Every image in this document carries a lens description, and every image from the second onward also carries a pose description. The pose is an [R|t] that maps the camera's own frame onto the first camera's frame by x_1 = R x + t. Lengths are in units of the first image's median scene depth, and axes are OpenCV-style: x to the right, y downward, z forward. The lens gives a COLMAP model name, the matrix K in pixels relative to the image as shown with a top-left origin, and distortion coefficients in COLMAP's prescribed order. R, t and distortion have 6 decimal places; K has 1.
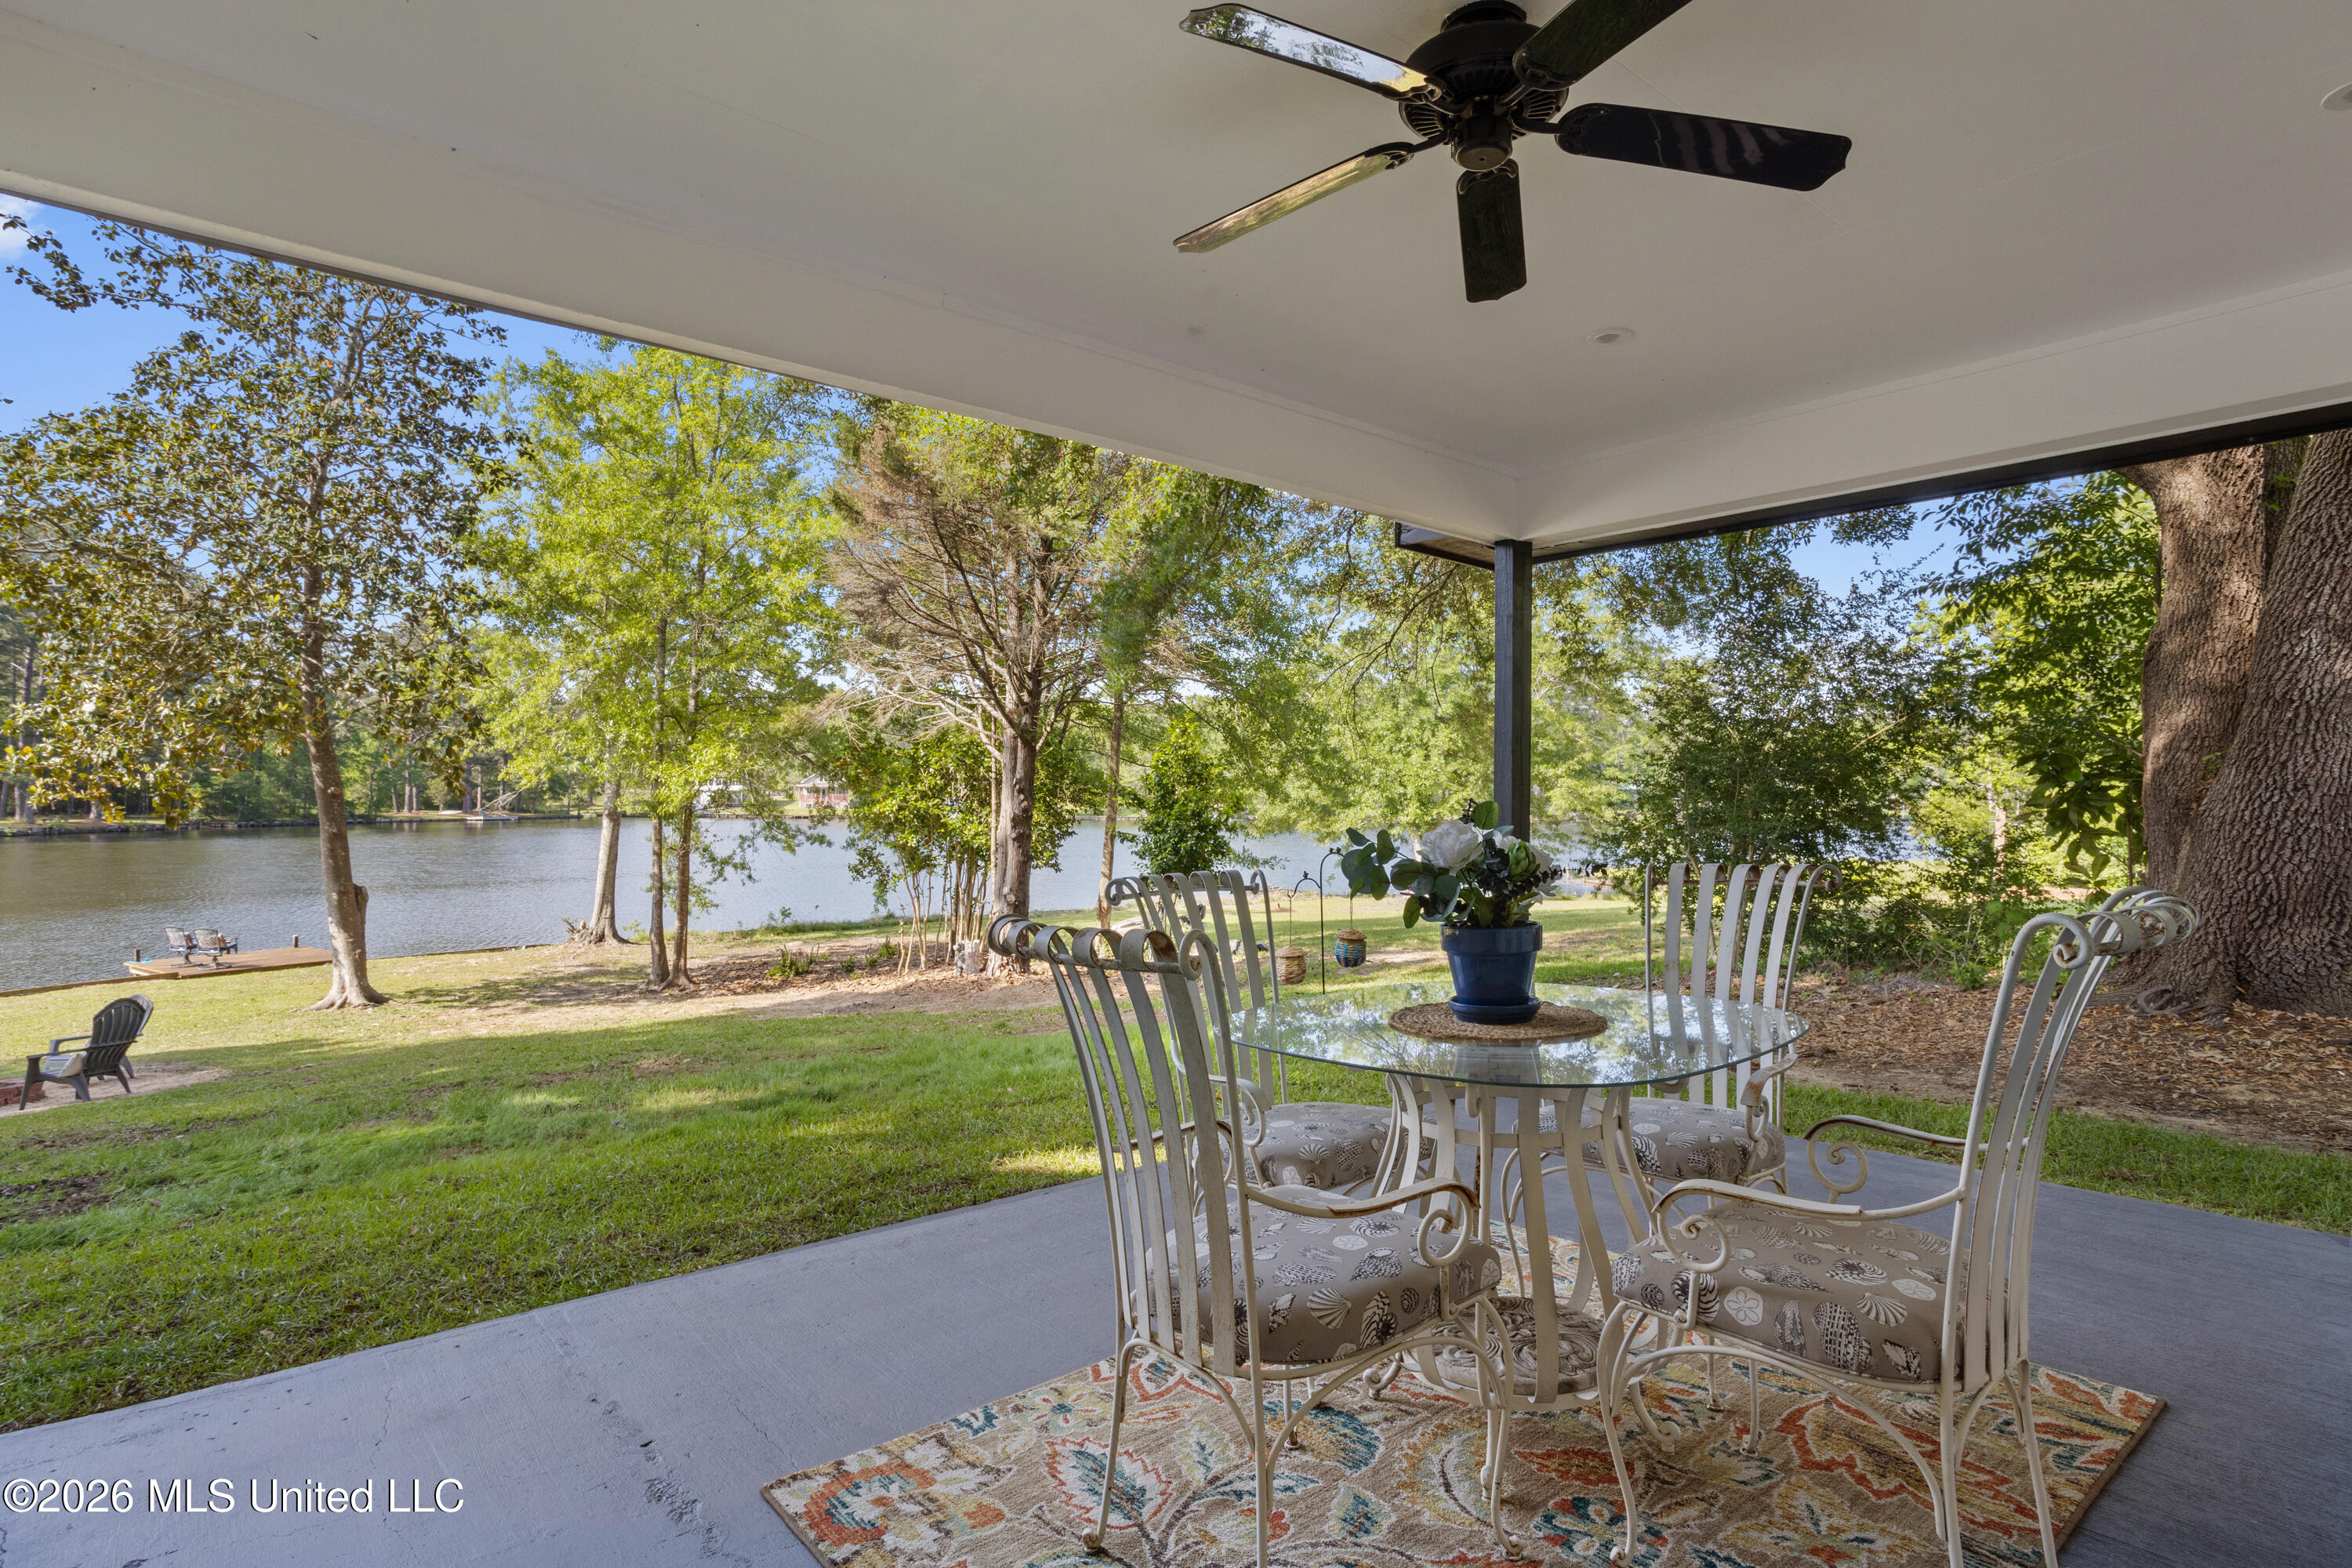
lens RADIAL K [[1275.1, 0, 1159.0], [0, 1275.1, 787.1], [0, 0, 1]] dist [-0.022753, -0.000220]
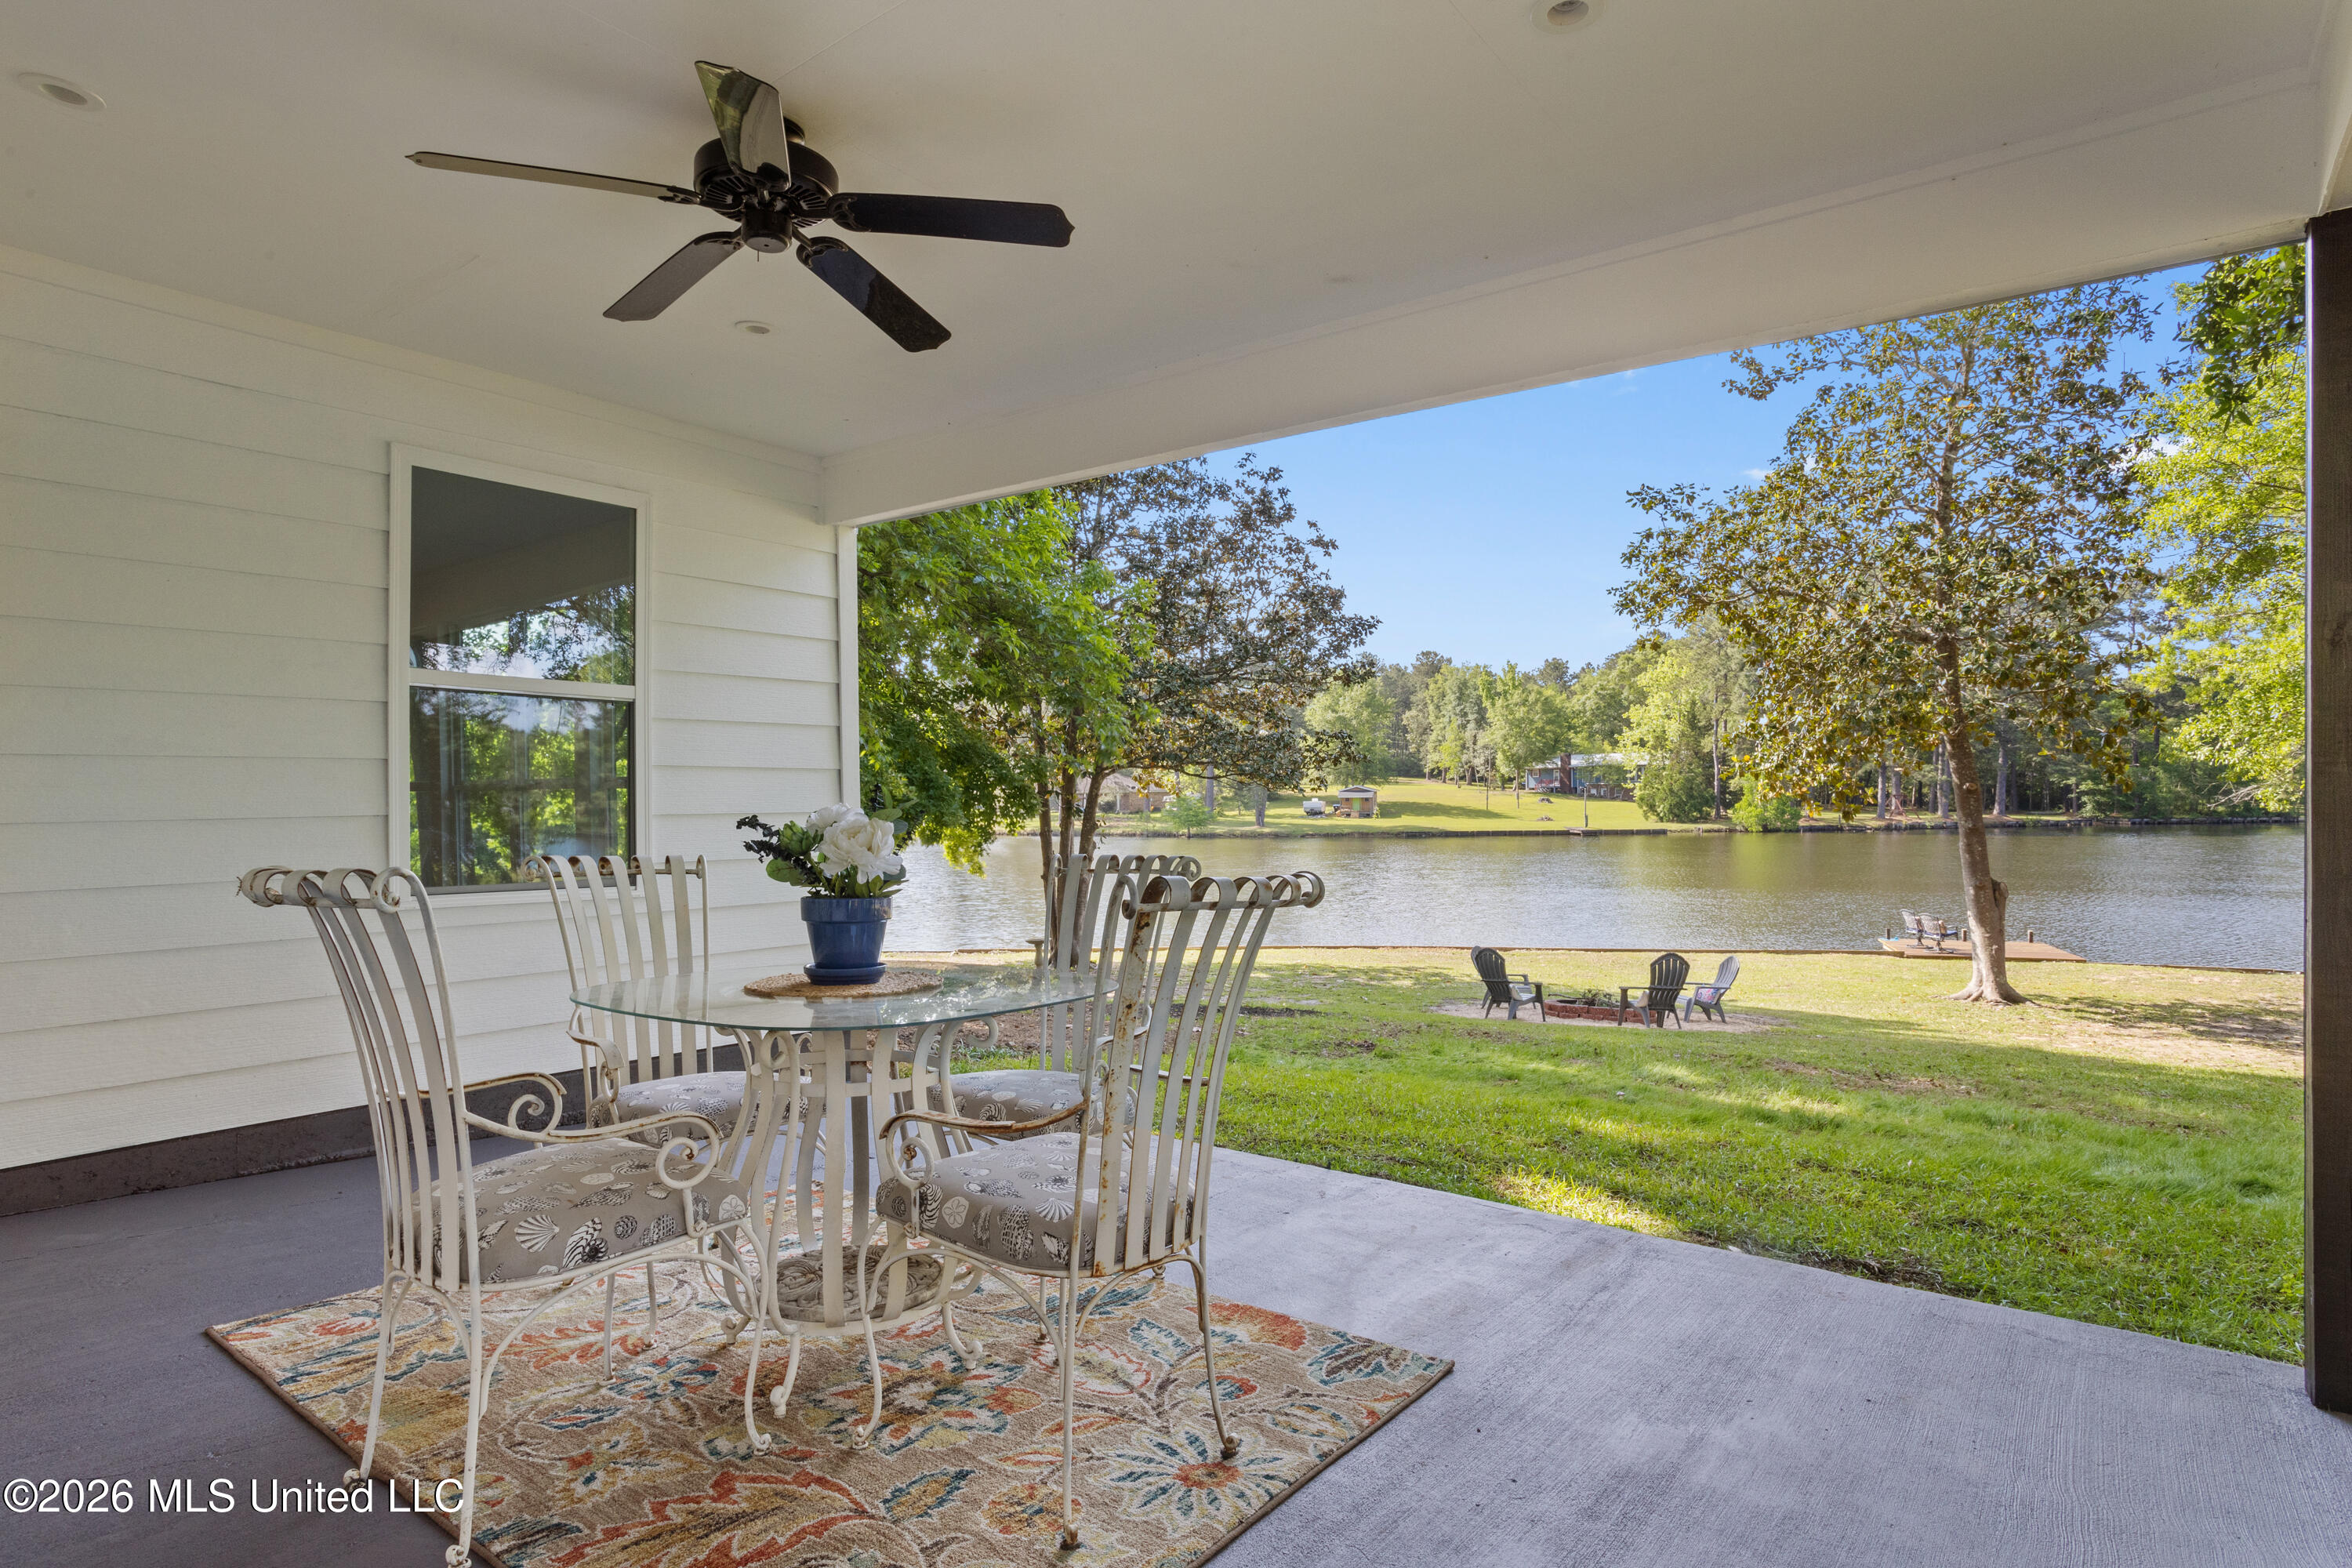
lens RADIAL K [[1275.1, 0, 1158.8], [0, 1275.1, 793.6], [0, 0, 1]] dist [-0.022753, -0.000220]
pose [[0.178870, -0.007909, -0.983841, 0.229865], [0.014658, 0.999878, -0.005373, 0.004342], [0.983763, -0.013460, 0.178965, 0.174464]]
